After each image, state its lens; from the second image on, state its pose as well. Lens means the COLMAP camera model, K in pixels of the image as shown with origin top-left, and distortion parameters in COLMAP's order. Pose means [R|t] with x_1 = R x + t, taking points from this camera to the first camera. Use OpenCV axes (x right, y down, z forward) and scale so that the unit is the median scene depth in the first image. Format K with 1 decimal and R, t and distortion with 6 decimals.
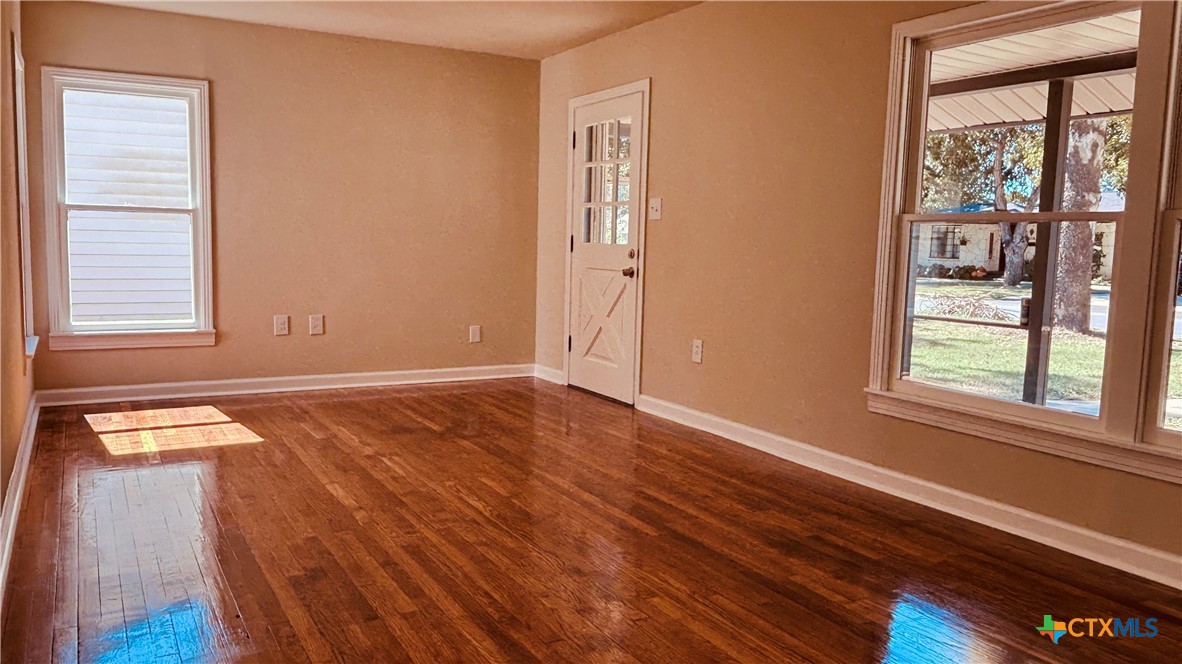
lens RADIAL K [[876.5, 0, 592.1], [0, 876.5, 338.5], [0, 0, 1]] dist [0.024650, -0.019890]
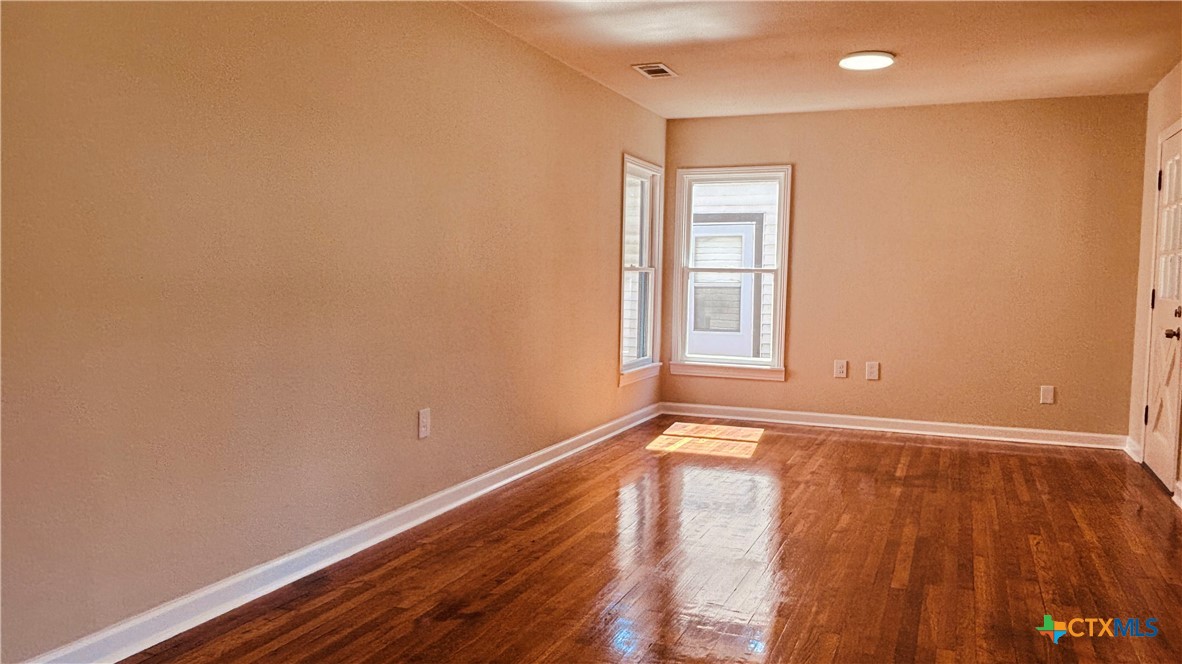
lens RADIAL K [[876.5, 0, 592.2], [0, 876.5, 323.5], [0, 0, 1]] dist [0.024650, -0.019890]
pose [[0.635126, 0.030428, -0.771809, 0.352232], [-0.089216, 0.995426, -0.034172, -0.006856], [0.767239, 0.090561, 0.634935, 0.036161]]
